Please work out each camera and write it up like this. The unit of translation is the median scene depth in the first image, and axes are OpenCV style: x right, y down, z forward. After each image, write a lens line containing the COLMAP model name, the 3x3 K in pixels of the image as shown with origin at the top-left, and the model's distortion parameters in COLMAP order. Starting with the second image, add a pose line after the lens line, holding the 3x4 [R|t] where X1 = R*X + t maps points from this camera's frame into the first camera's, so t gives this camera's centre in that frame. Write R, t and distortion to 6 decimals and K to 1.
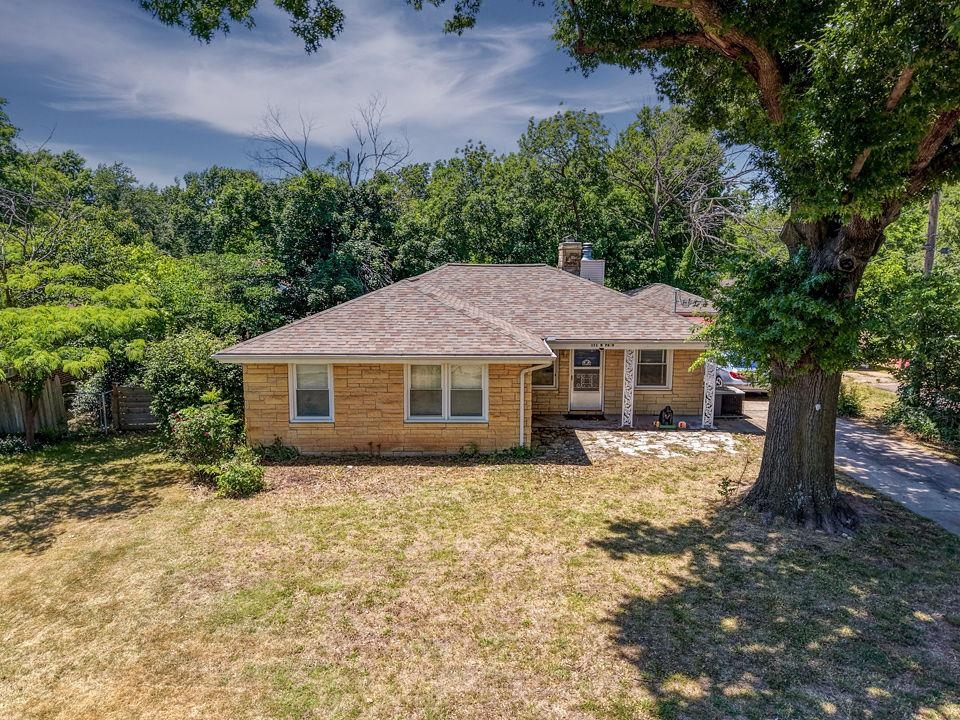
lens RADIAL K [[672.8, 0, 479.7], [0, 672.8, 360.1], [0, 0, 1]] dist [-0.003266, -0.003067]
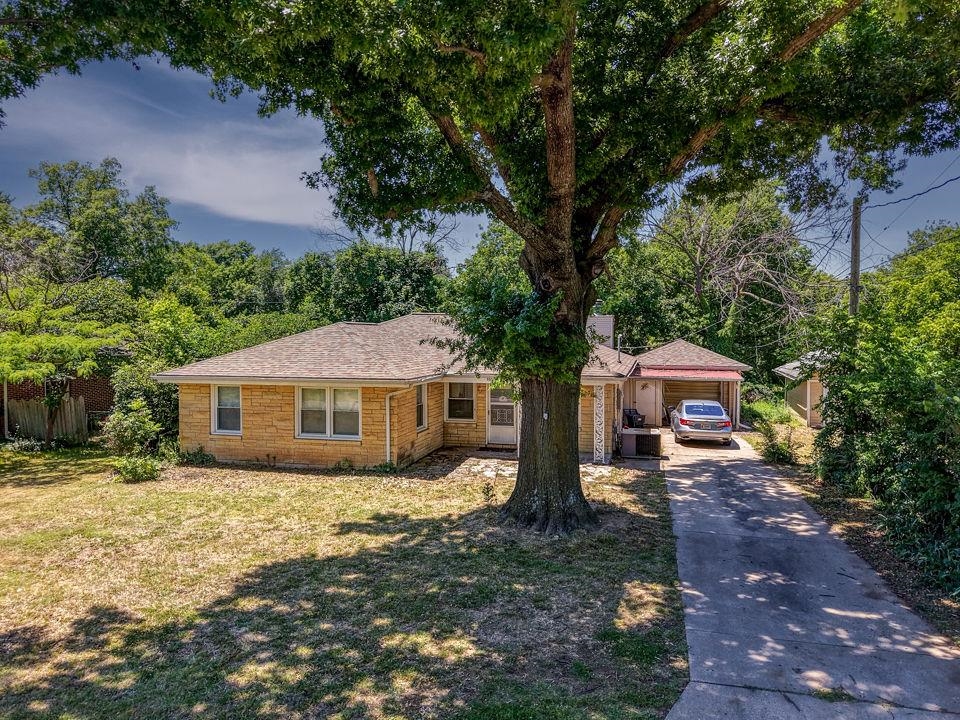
lens RADIAL K [[672.8, 0, 479.1], [0, 672.8, 358.2], [0, 0, 1]] dist [-0.003266, -0.003067]
pose [[0.964700, 0.005185, -0.263300, 0.499803], [-0.036470, 0.992803, -0.114073, 0.076911], [0.260814, 0.119649, 0.957946, -0.047280]]
